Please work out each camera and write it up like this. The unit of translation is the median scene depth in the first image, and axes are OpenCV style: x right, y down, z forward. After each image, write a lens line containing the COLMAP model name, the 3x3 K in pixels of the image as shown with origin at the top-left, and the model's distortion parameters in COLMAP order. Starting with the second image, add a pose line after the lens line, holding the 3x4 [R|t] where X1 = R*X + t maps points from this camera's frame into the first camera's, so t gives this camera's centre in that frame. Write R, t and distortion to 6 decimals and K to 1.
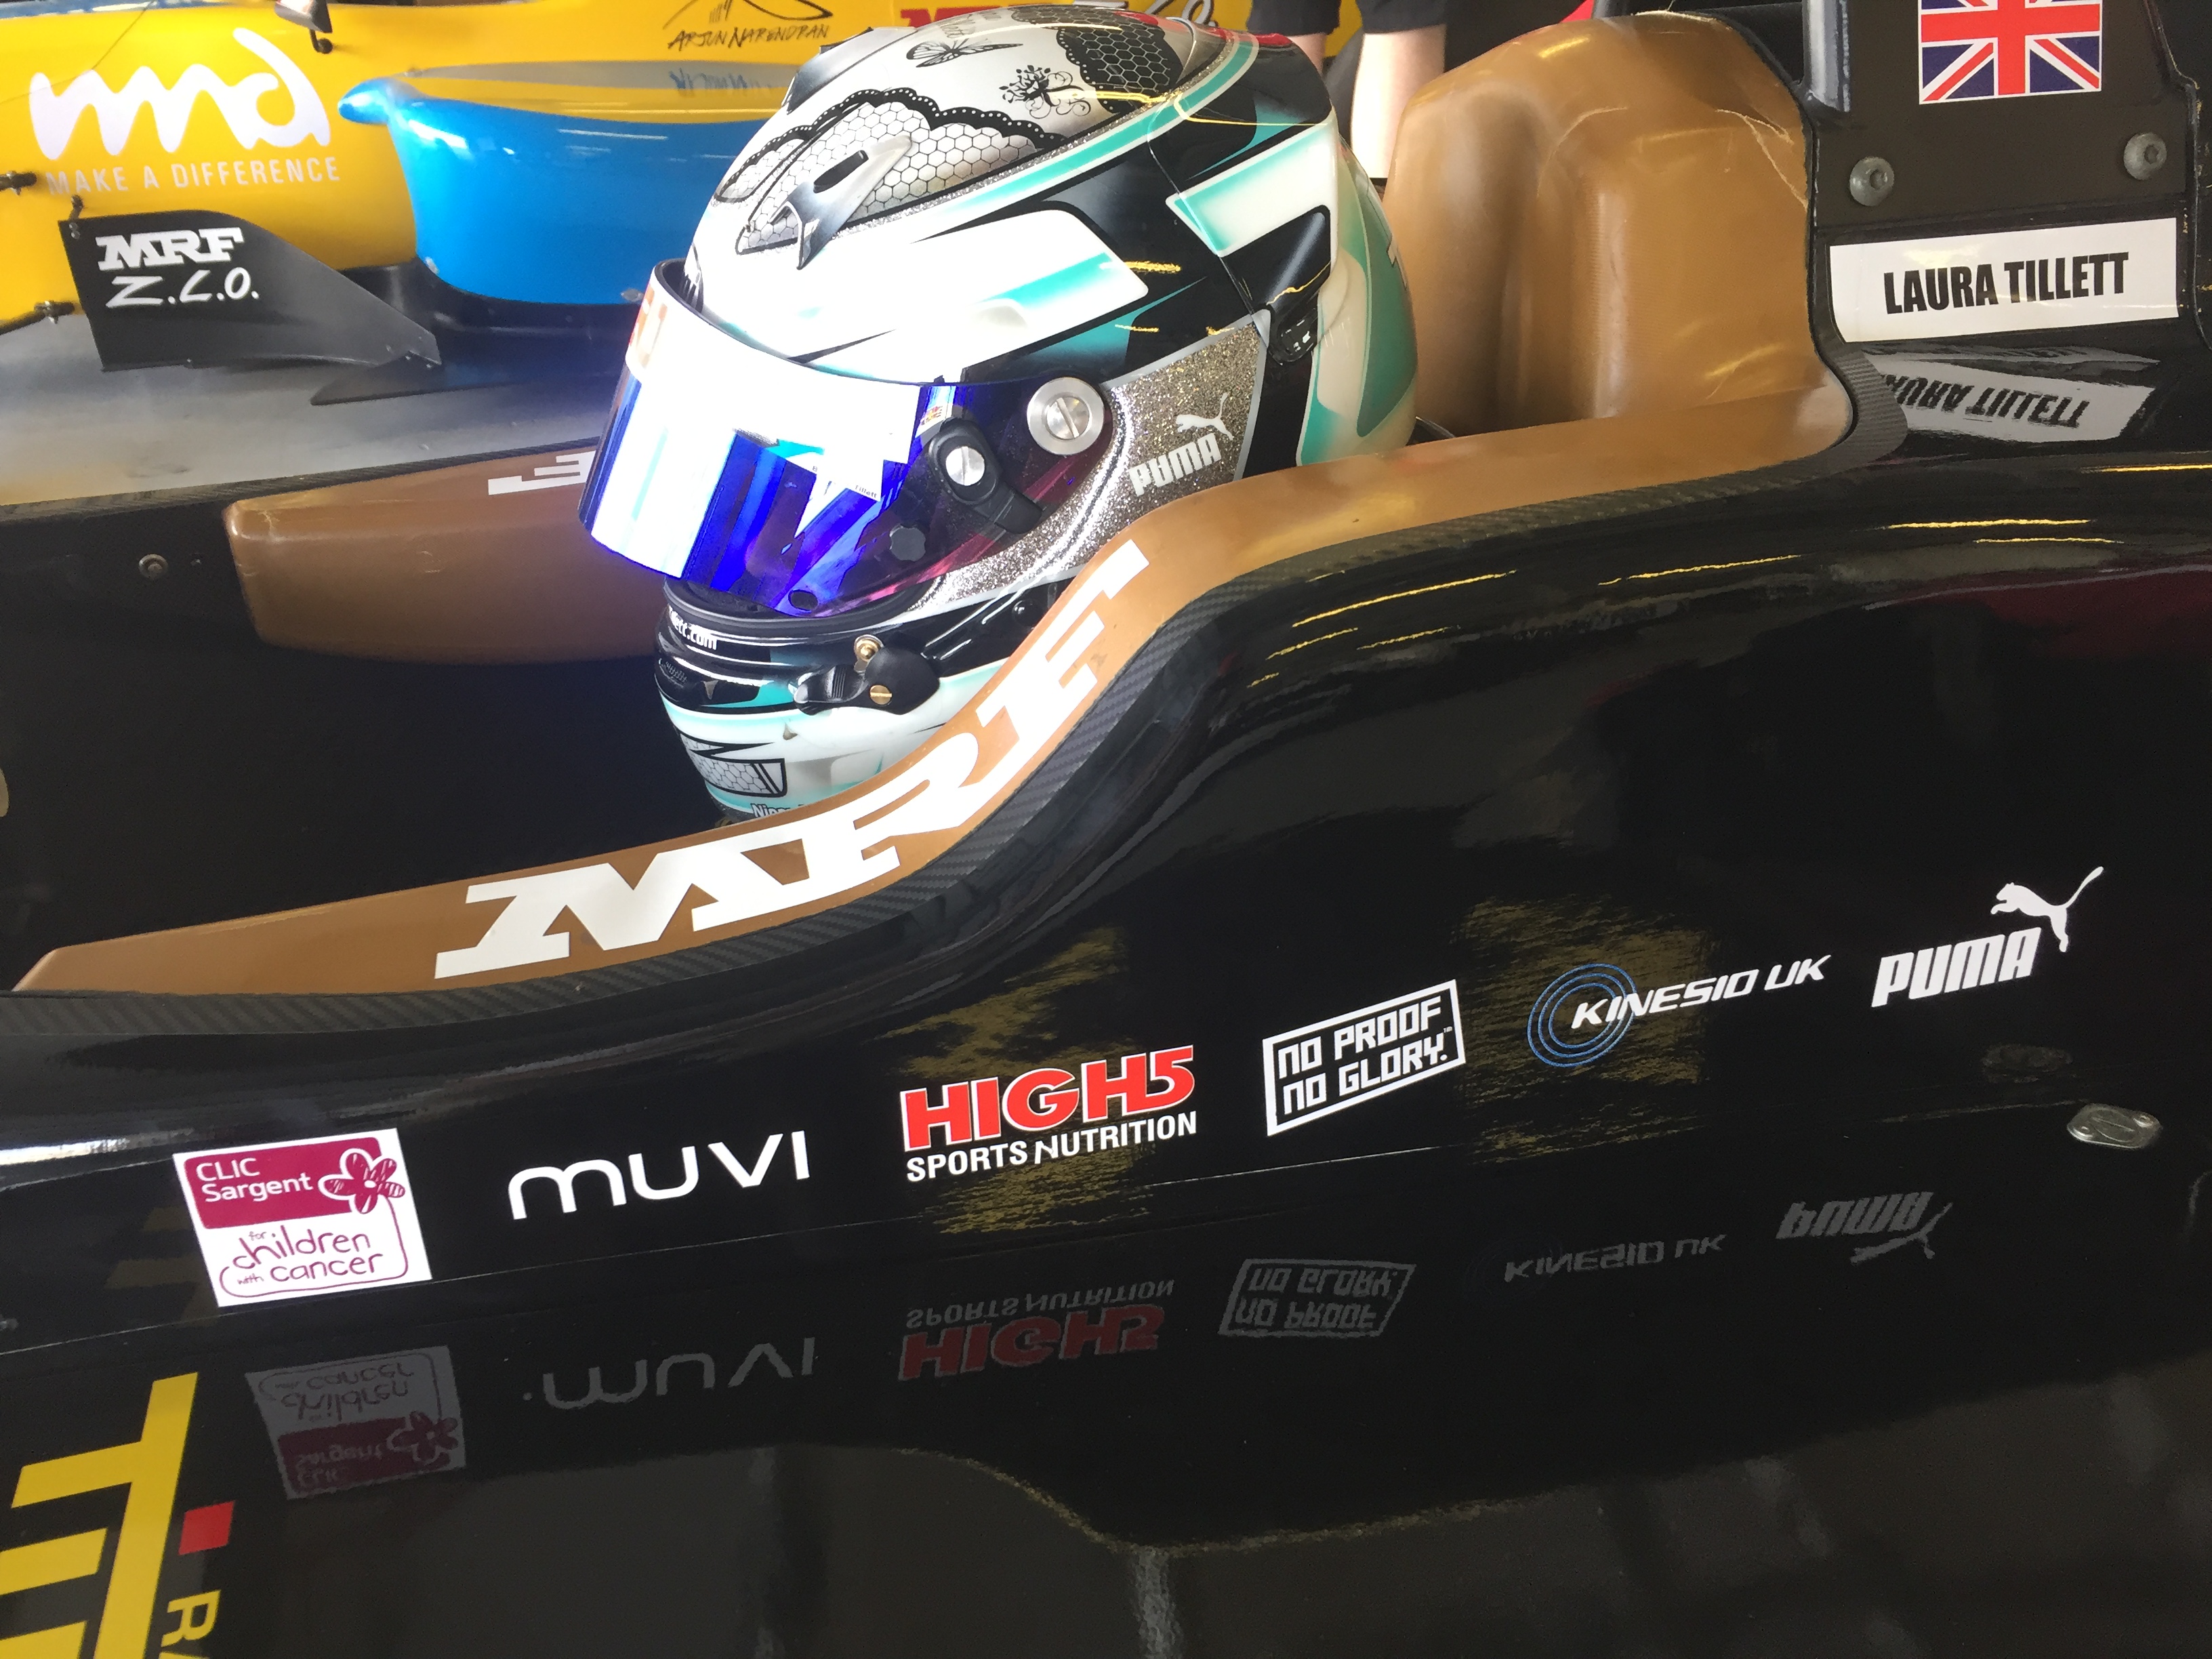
lens RADIAL K [[1872.4, 0, 1109.2], [0, 1872.4, 857.7], [0, 0, 1]] dist [-0.055303, 0.083112]
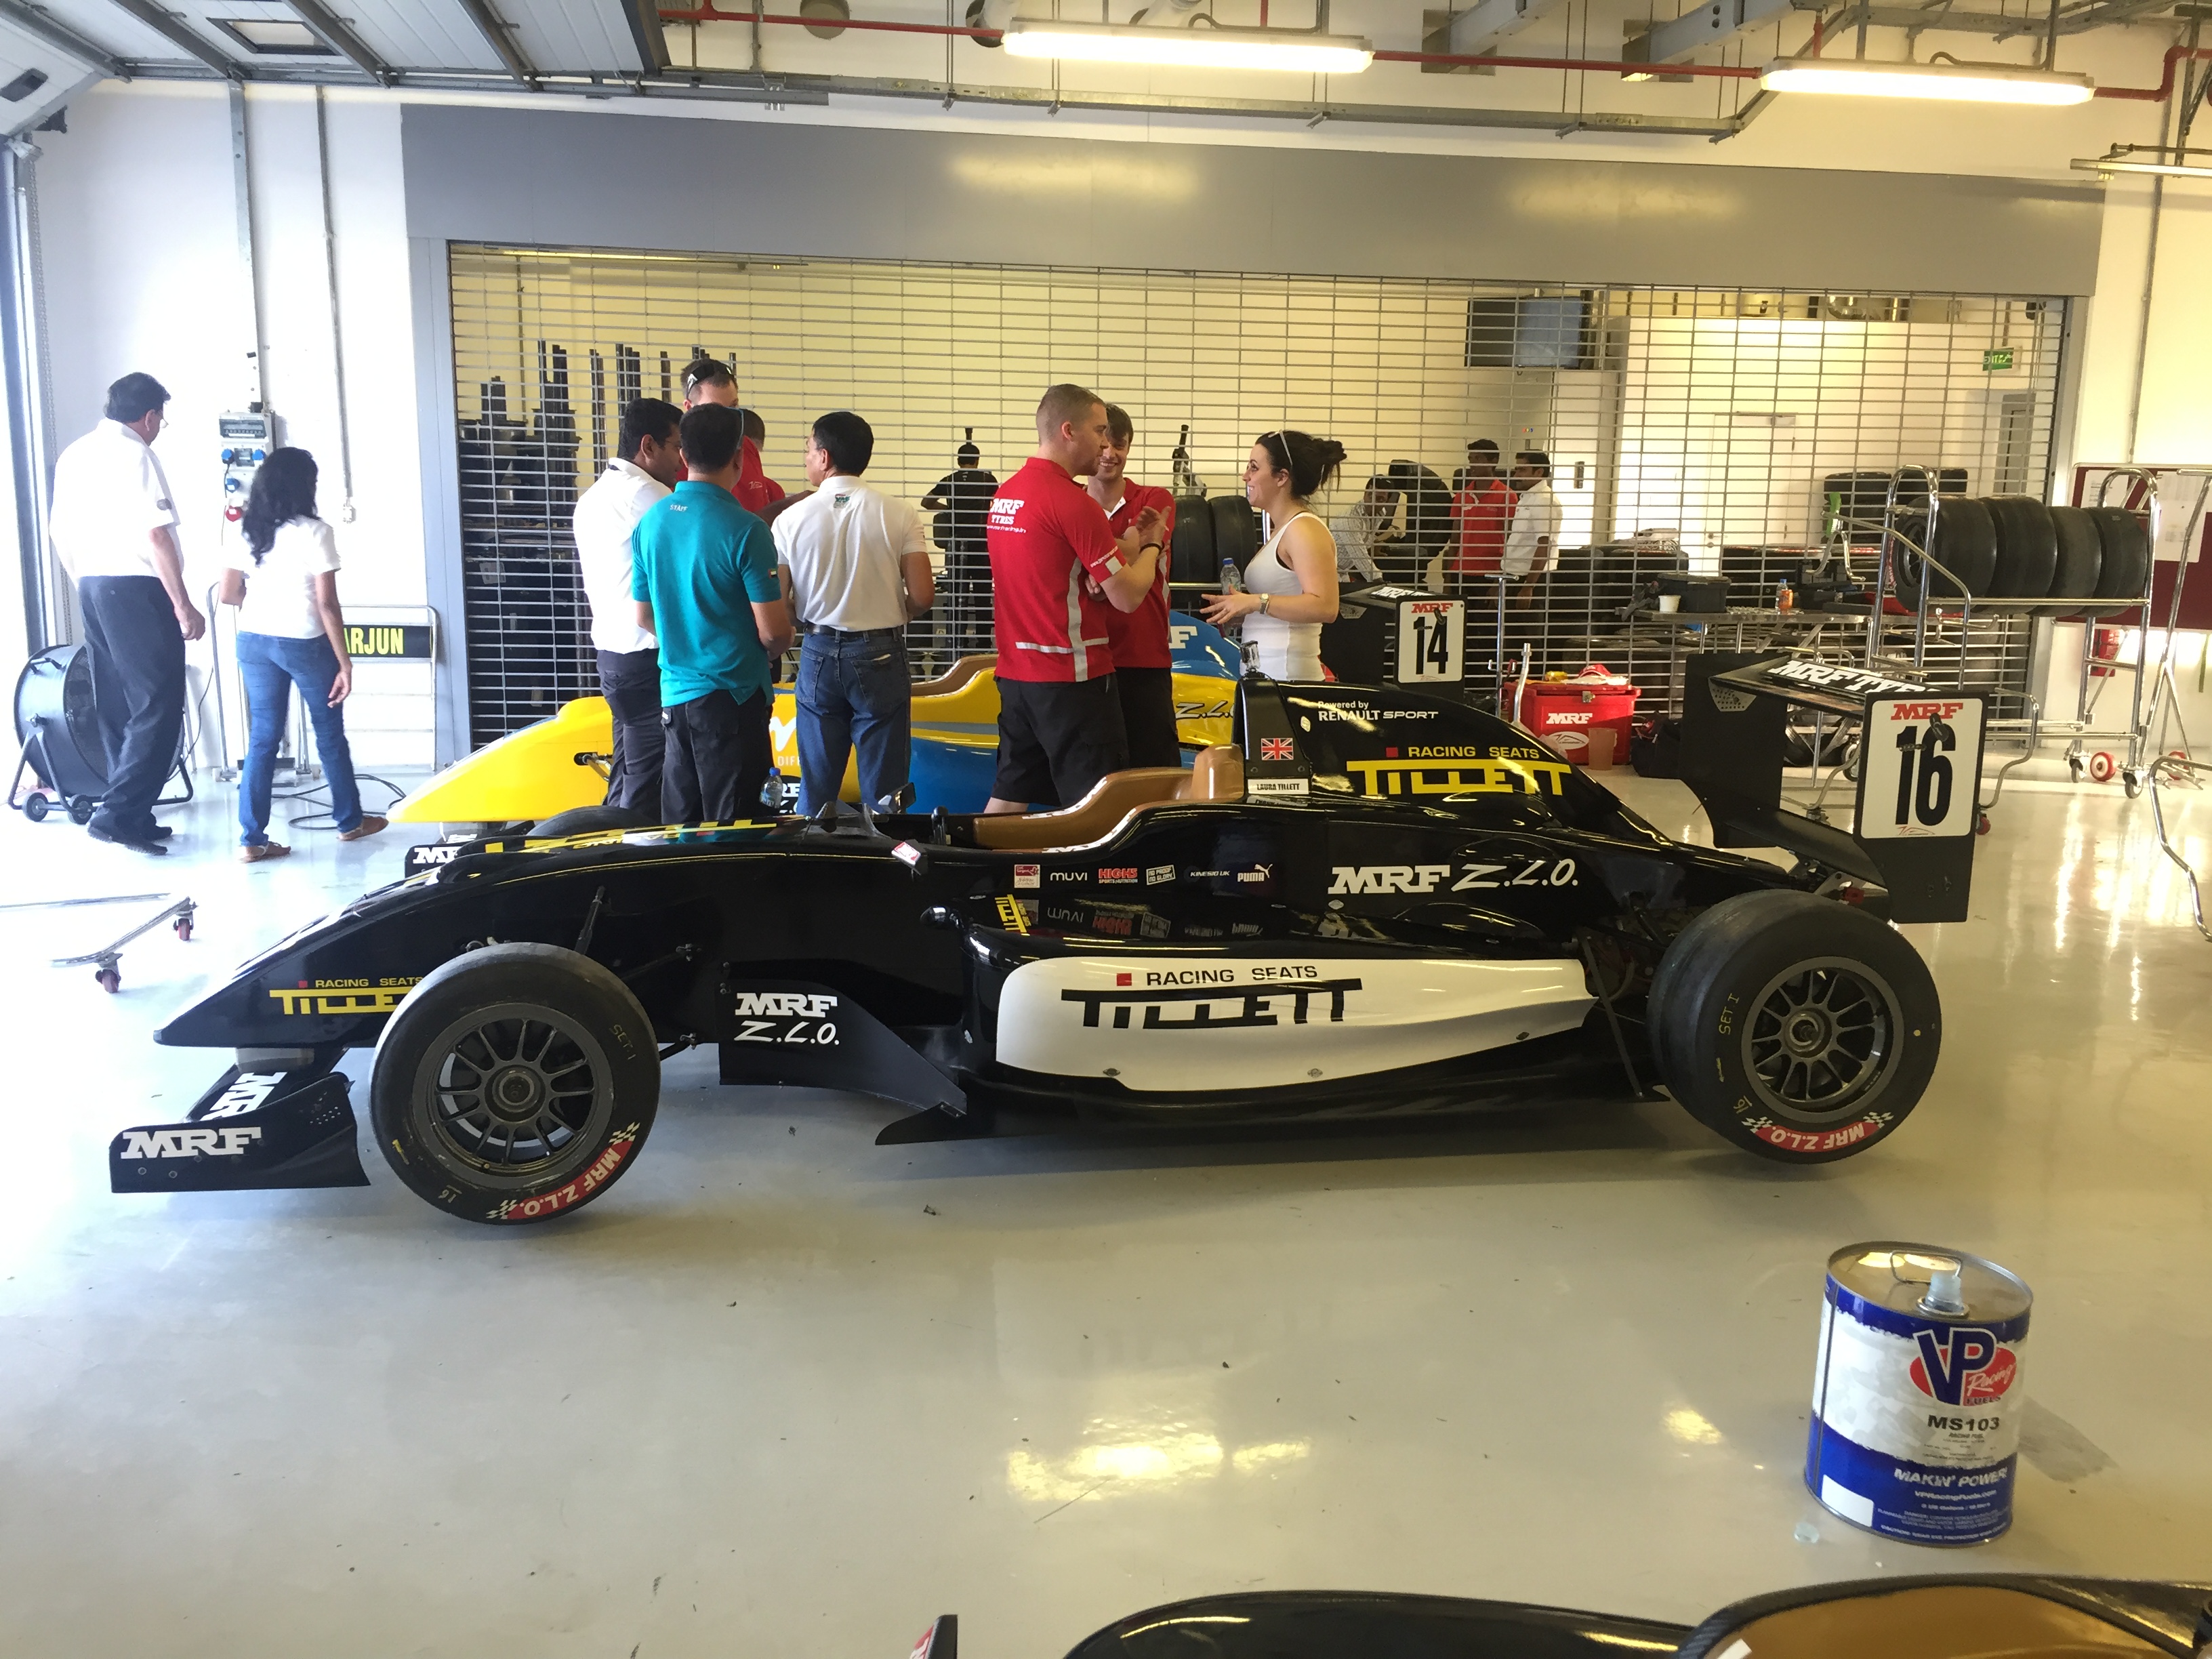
lens RADIAL K [[1899.8, 0, 1108.2], [0, 1899.8, 820.1], [0, 0, 1]] dist [0.056227, -0.061192]
pose [[0.994082, 0.060439, -0.090267, 0.604638], [-0.086144, 0.944818, -0.316067, 2.337316], [0.066183, 0.321973, 0.944433, -6.320014]]
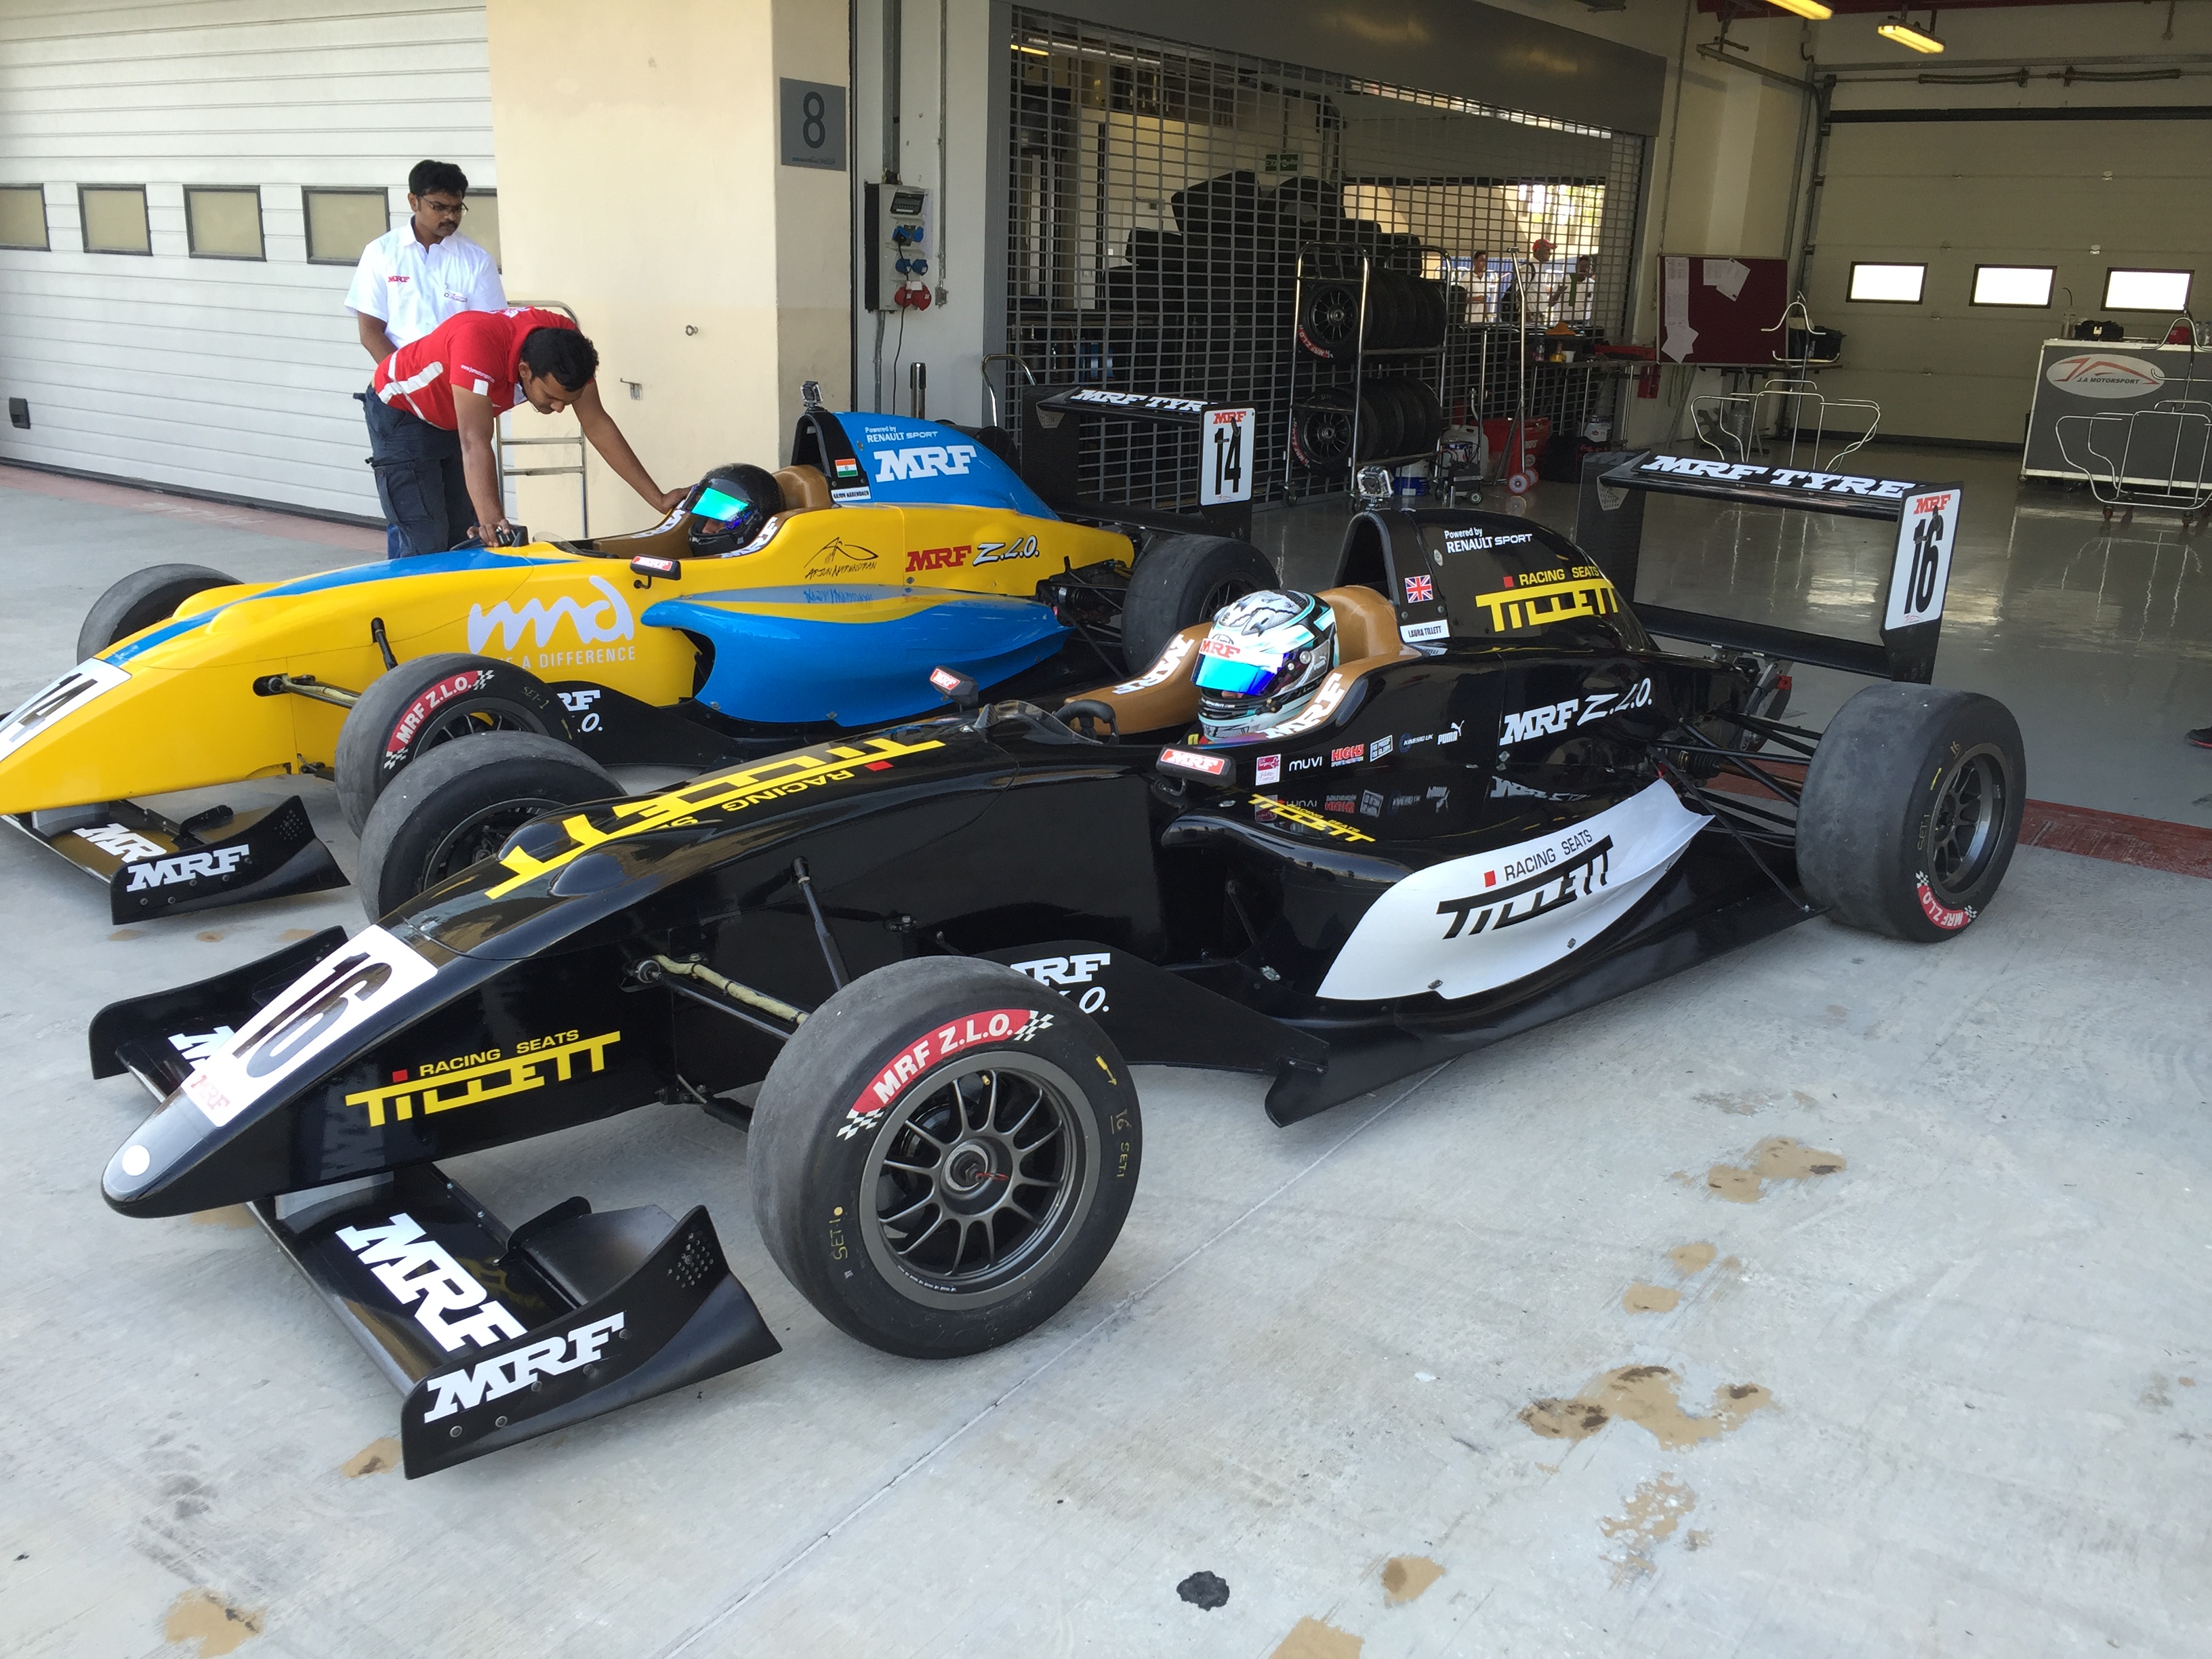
lens RADIAL K [[1881.8, 0, 1079.4], [0, 1881.8, 853.7], [0, 0, 1]] dist [0.006107, 0.002222]
pose [[0.899278, -0.080834, 0.429843, -3.650429], [0.165206, 0.972747, -0.162698, 1.355122], [-0.404977, 0.217324, 0.888124, -4.306205]]
